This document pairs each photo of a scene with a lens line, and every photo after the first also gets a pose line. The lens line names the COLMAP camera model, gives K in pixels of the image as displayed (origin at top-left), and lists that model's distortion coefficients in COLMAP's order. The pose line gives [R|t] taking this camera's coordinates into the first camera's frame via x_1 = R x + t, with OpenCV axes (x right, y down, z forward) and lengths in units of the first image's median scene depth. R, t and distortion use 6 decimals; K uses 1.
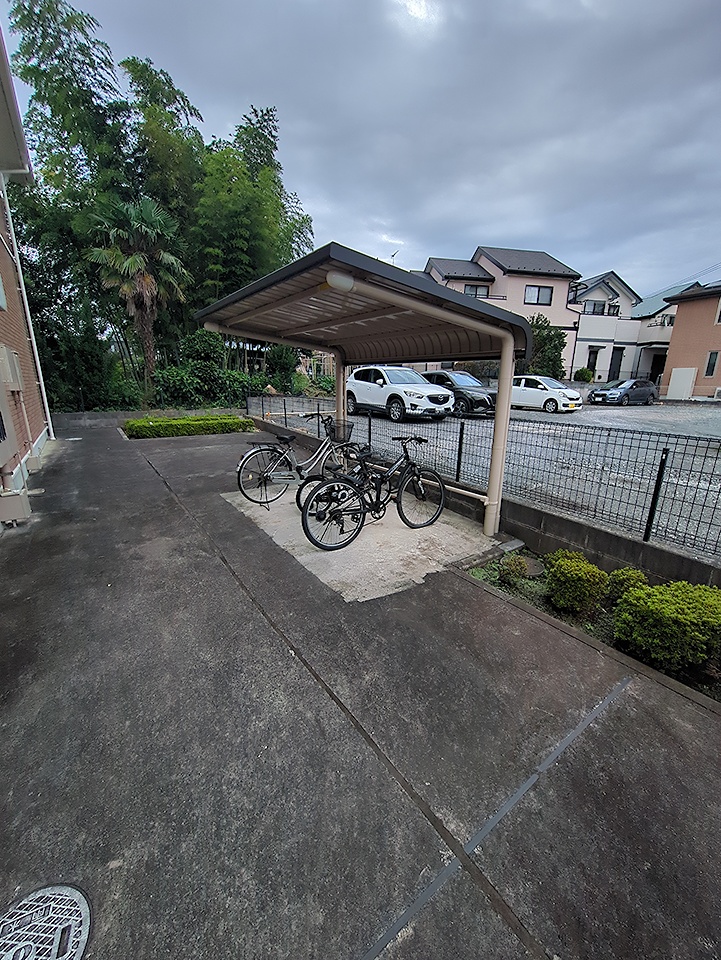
lens RADIAL K [[379.1, 0, 352.8], [0, 379.1, 480.8], [0, 0, 1]] dist [-0.000702, 0.001485]
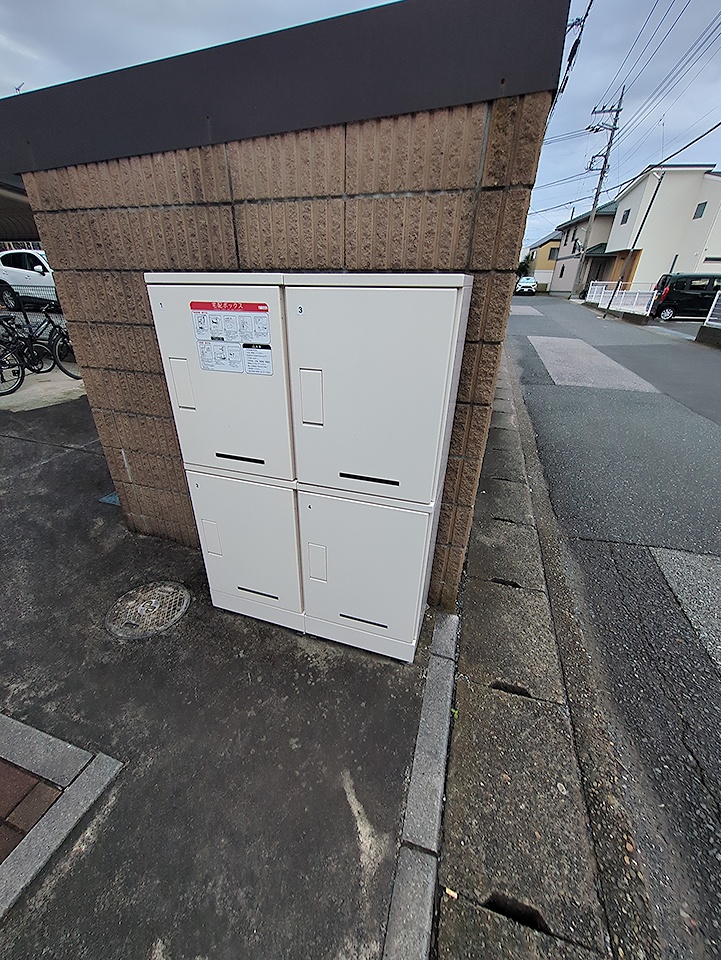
lens RADIAL K [[379.1, 0, 352.7], [0, 379.1, 472.8], [0, 0, 1]] dist [-0.000702, 0.001485]
pose [[0.789045, -0.271794, 0.550941, 0.036862], [0.146888, 0.954263, 0.260394, 0.088268], [-0.596517, -0.124537, 0.792880, -0.254442]]
